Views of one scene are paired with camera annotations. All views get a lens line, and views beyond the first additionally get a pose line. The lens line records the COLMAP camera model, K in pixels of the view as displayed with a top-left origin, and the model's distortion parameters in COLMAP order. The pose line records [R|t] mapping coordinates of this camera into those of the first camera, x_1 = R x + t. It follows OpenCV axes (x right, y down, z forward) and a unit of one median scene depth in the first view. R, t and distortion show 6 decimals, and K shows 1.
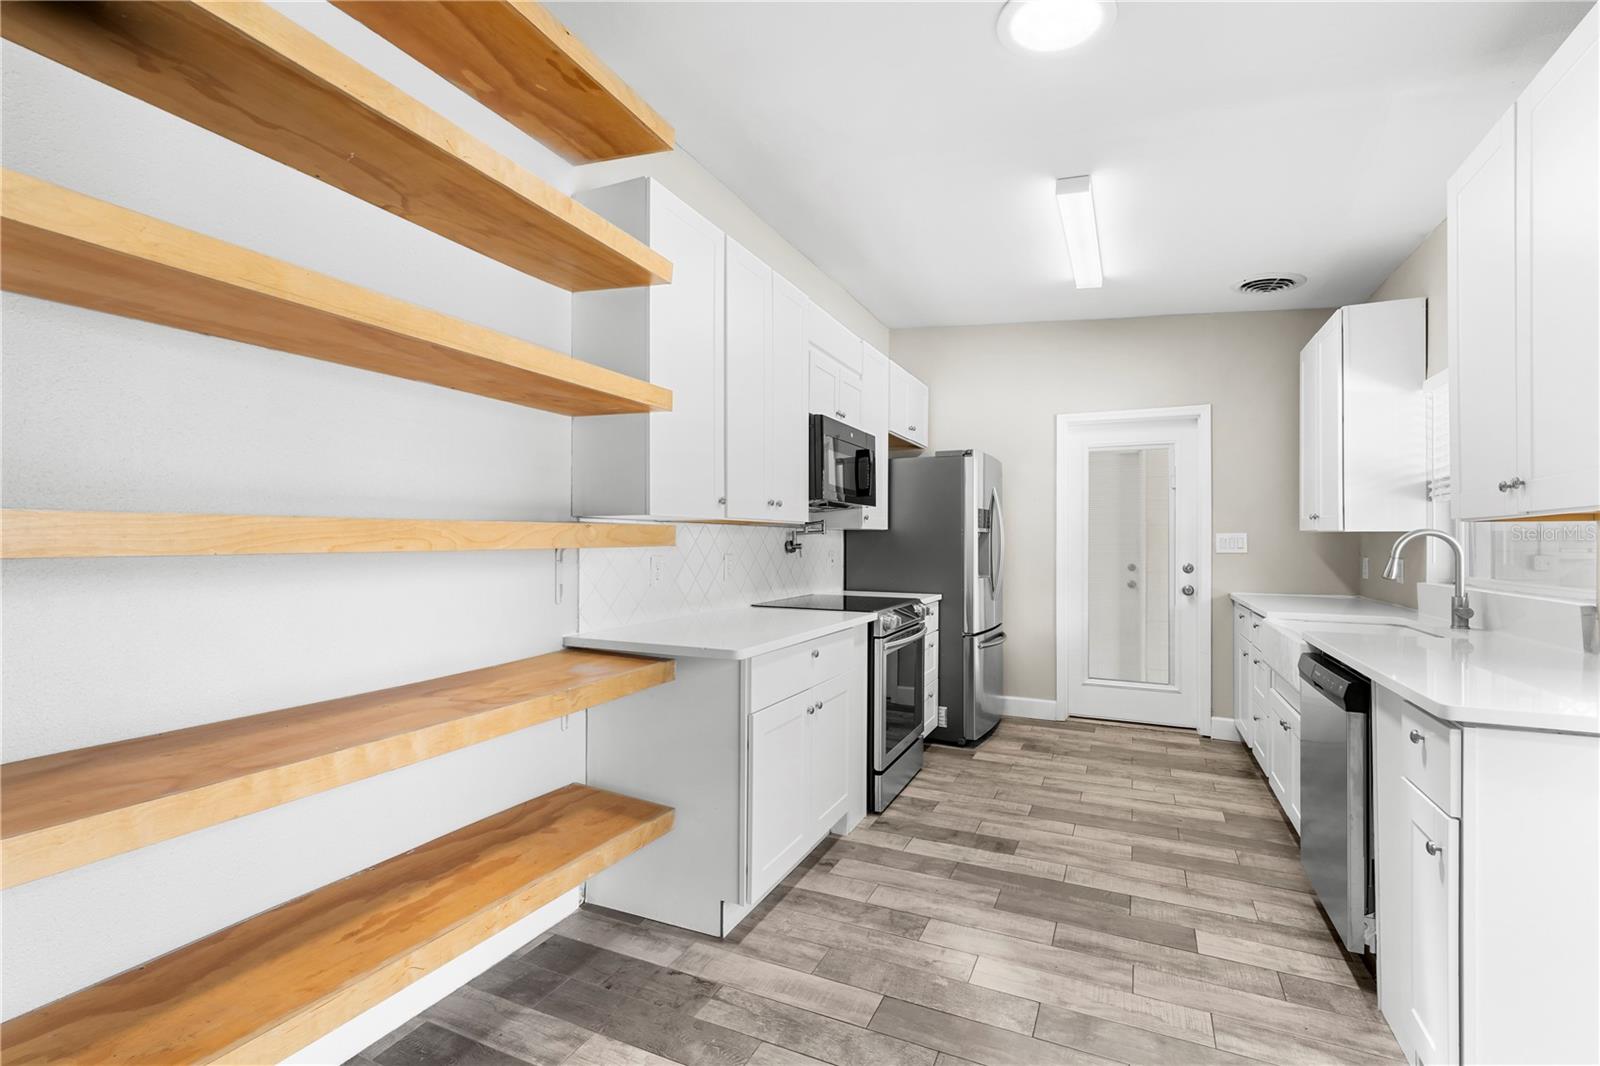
lens RADIAL K [[729.5, 0, 801.8], [0, 729.5, 534.3], [0, 0, 1]] dist [0.003544, -0.002985]
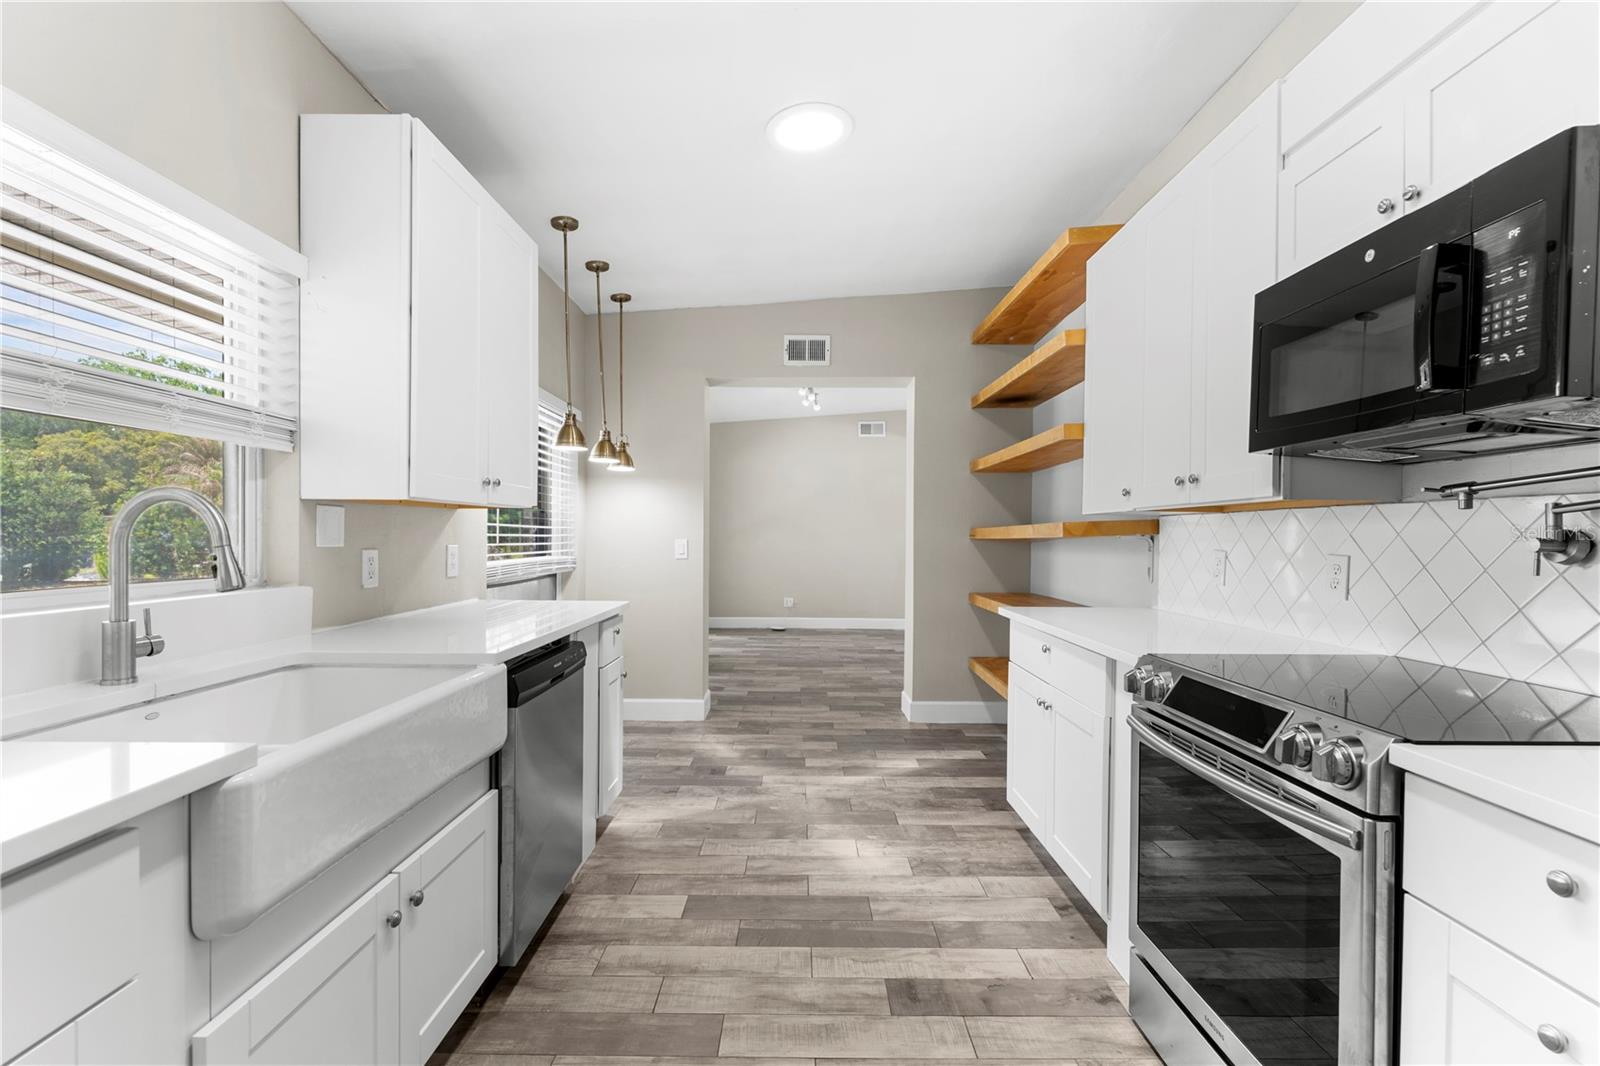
lens RADIAL K [[729.5, 0, 798.5], [0, 729.5, 542.7], [0, 0, 1]] dist [0.003544, -0.002985]
pose [[-0.911044, -0.008774, -0.412216, 0.532529], [-0.008421, 0.999961, -0.002673, 0.021118], [0.412224, 0.001036, -0.911082, 1.300325]]
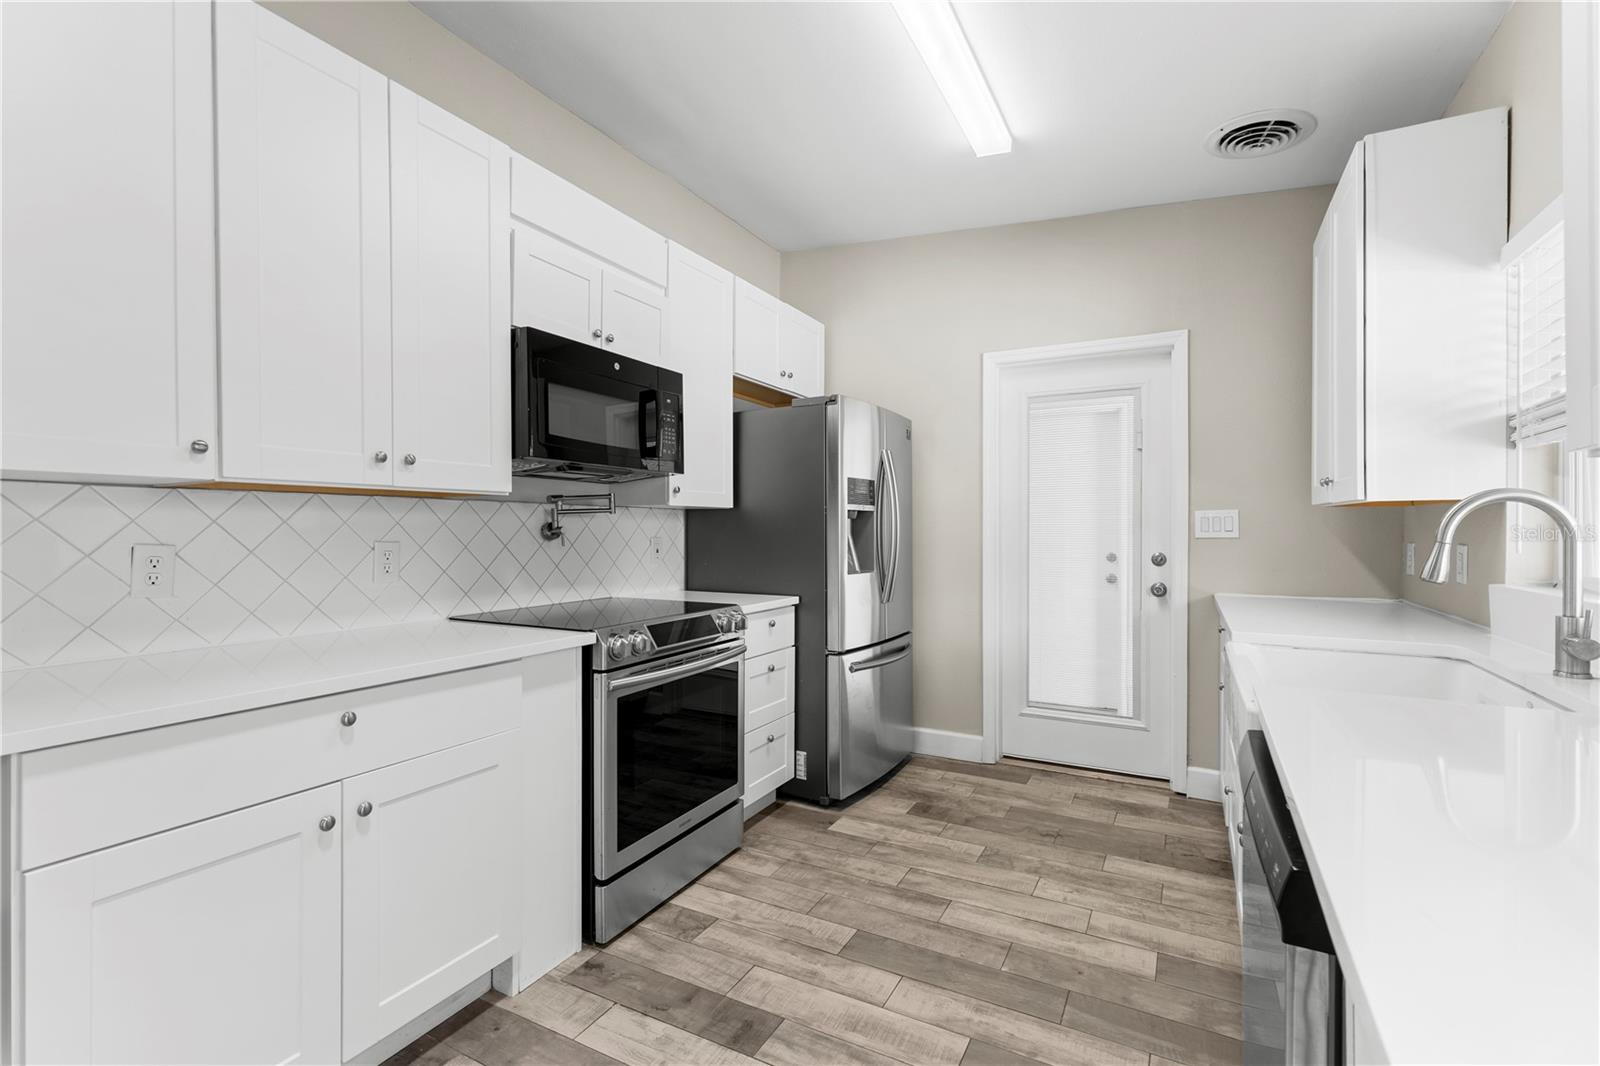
lens RADIAL K [[729.5, 0, 802.6], [0, 729.5, 533.1], [0, 0, 1]] dist [0.003544, -0.002985]
pose [[0.998259, -0.004755, -0.058787, 0.297295], [0.005523, 0.999902, 0.012900, 0.012471], [0.058720, -0.013202, 0.998187, 0.347896]]
